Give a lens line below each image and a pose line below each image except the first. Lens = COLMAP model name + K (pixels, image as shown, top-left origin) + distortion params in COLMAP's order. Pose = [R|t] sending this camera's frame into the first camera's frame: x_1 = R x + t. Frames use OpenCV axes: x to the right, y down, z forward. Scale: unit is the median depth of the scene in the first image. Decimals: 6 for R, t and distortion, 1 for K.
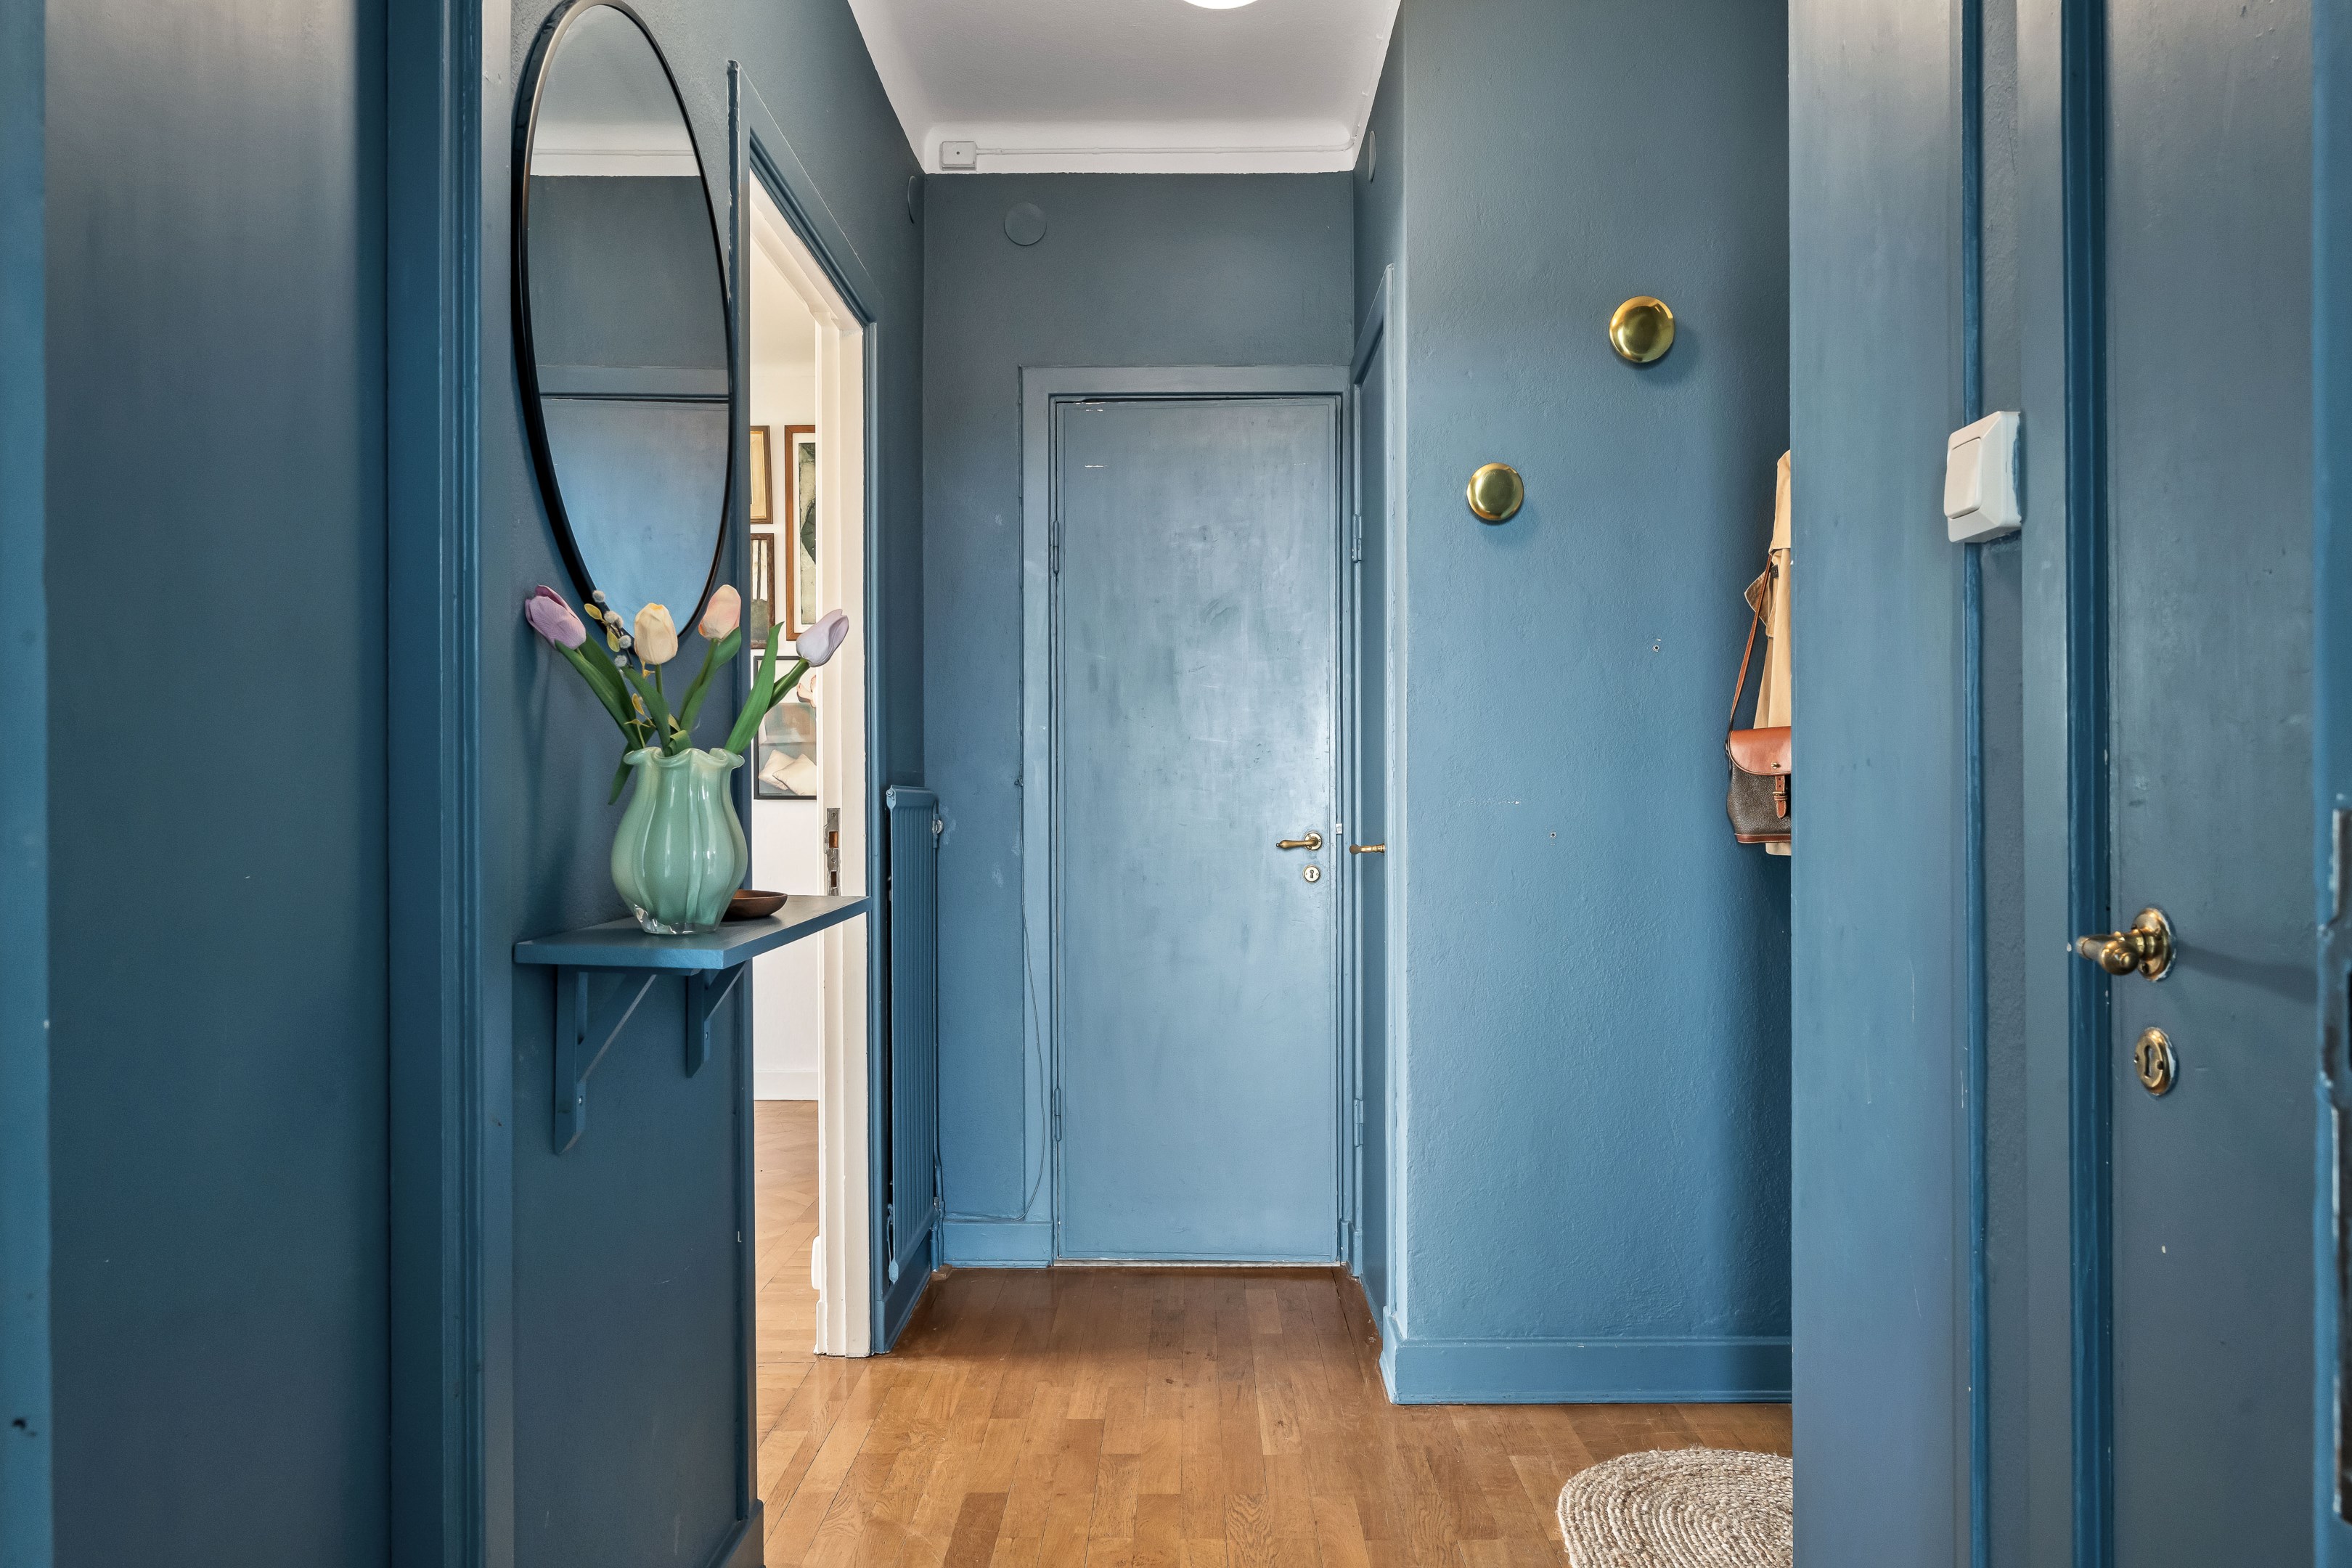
lens RADIAL K [[1707.6, 0, 1176.0], [0, 1707.6, 784.0], [0, 0, 1]] dist [0.003051, 0.000280]
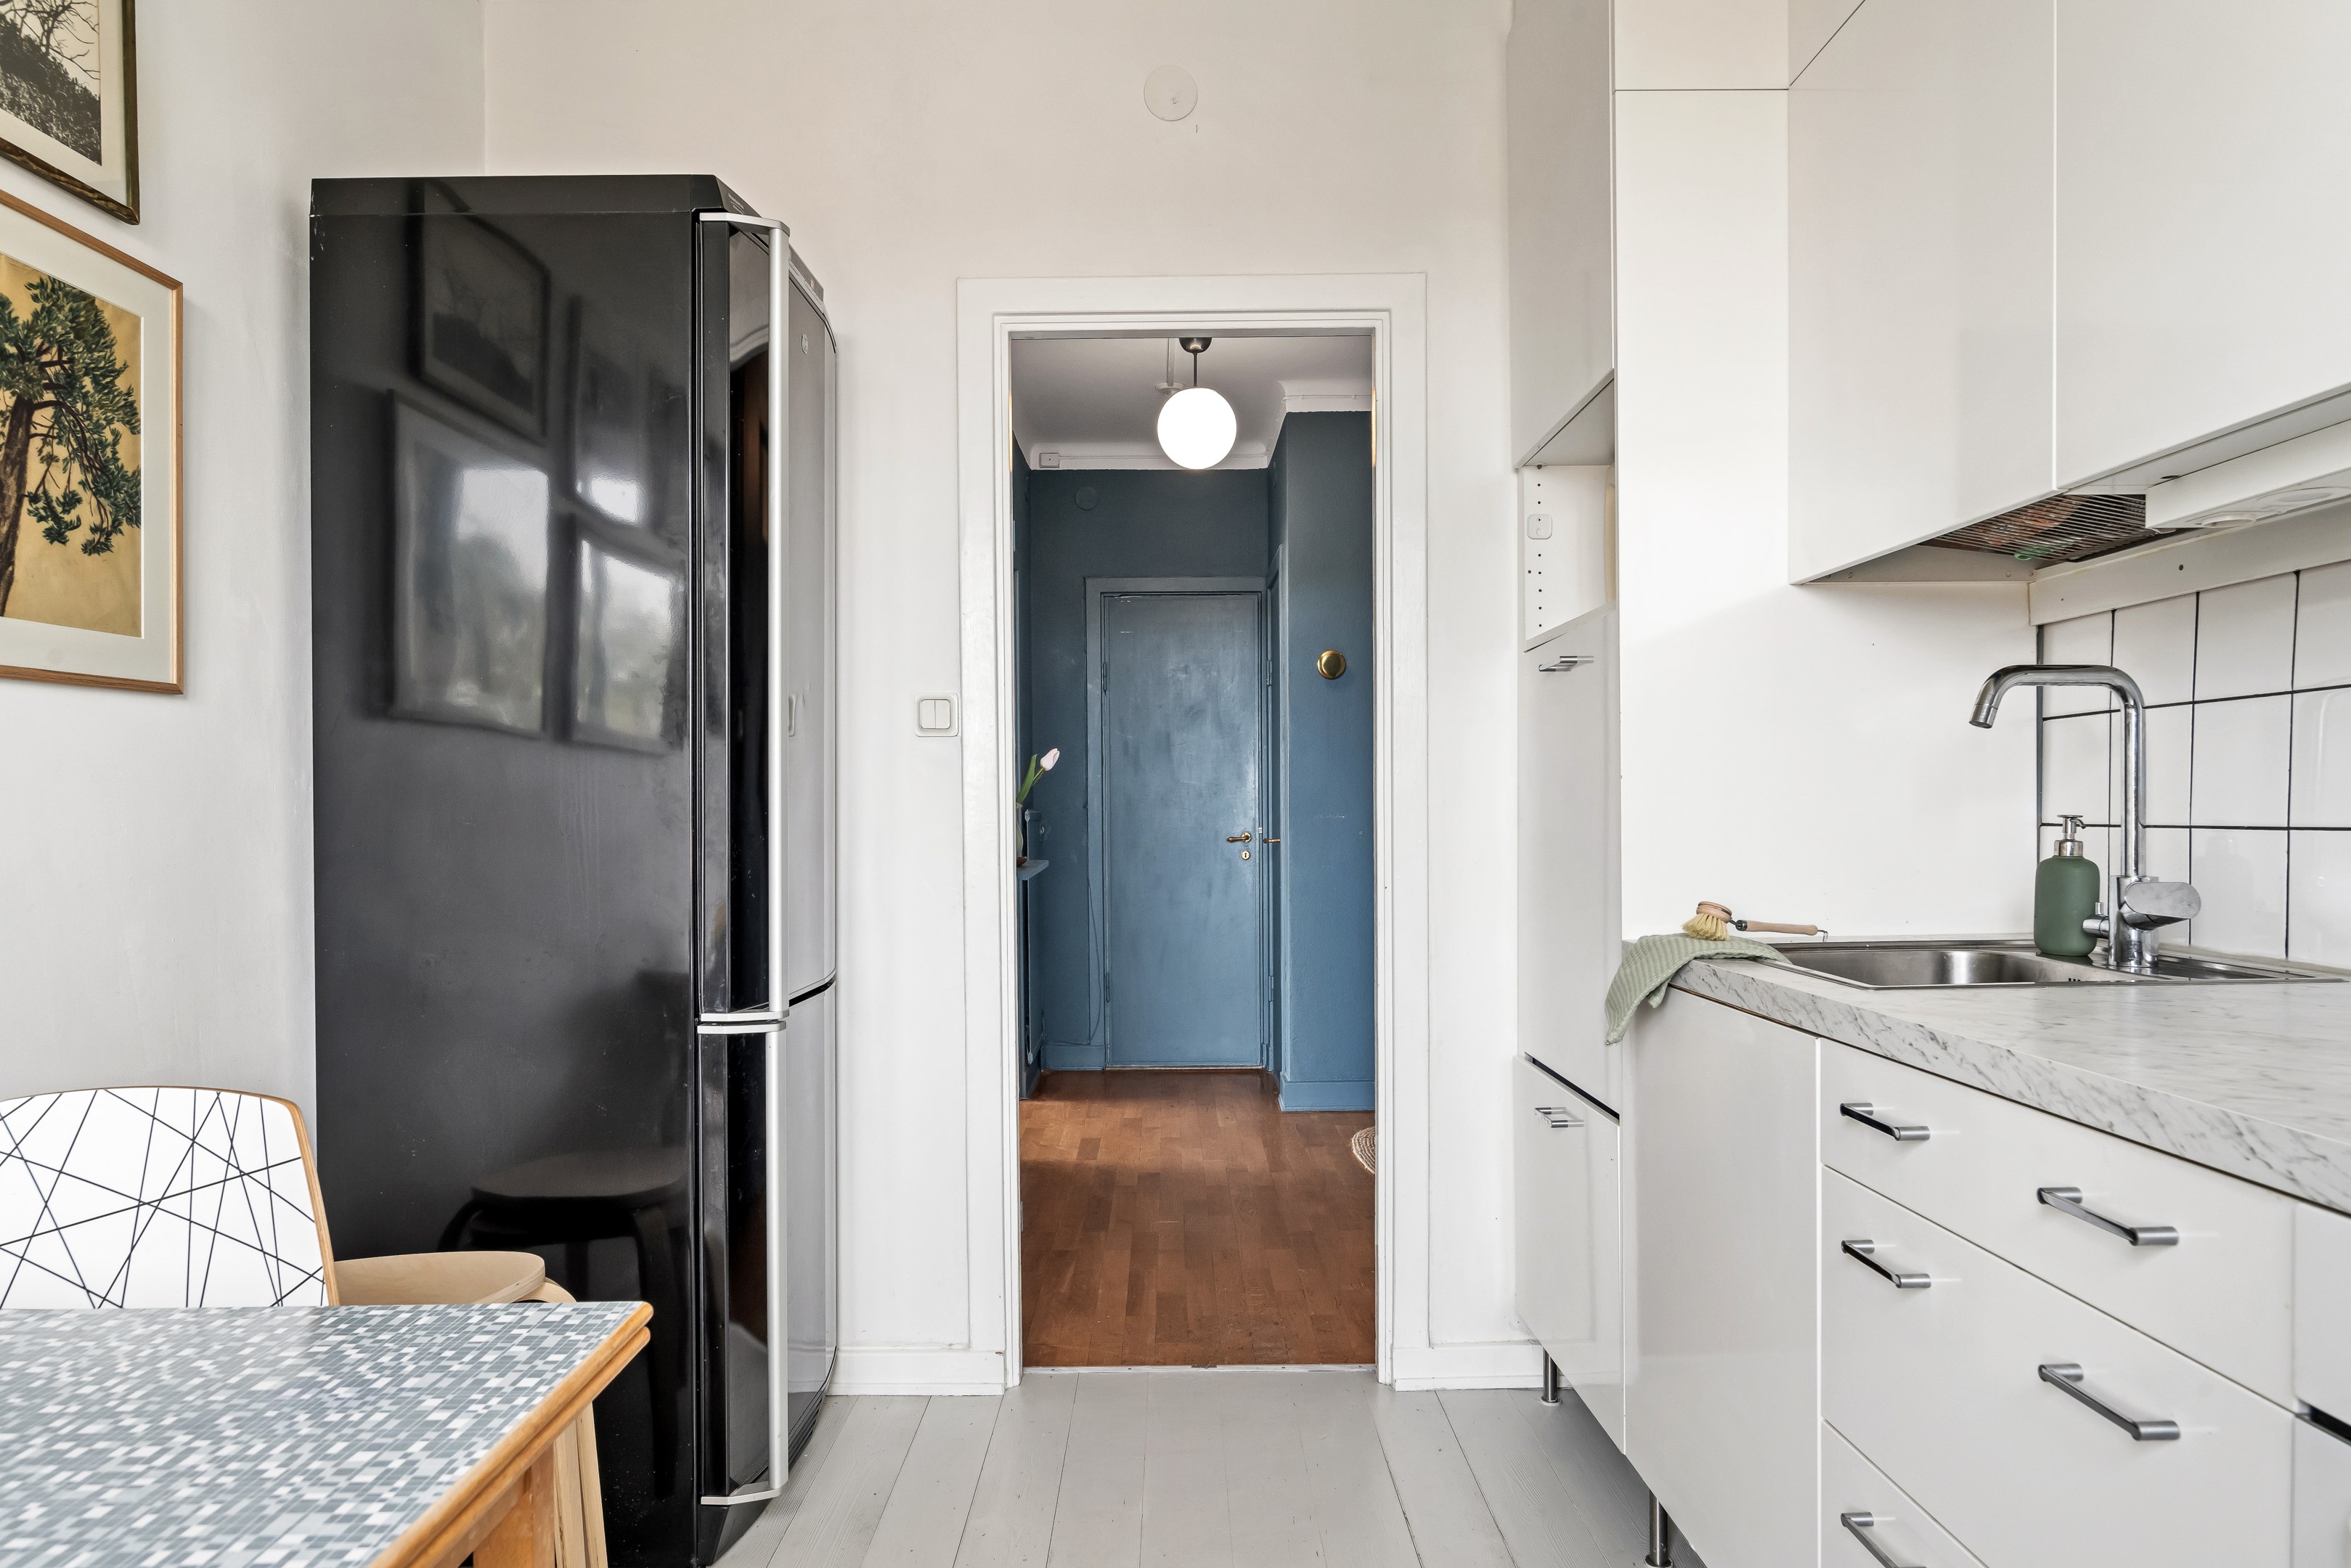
lens RADIAL K [[1497.2, 0, 1175.5], [0, 1497.2, 784.0], [0, 0, 1]] dist [-0.000830, -0.000028]
pose [[0.999839, -0.003964, 0.017501, -0.023790], [0.004107, 0.999959, -0.008123, -0.011191], [-0.017468, 0.008194, 0.999814, -0.607698]]
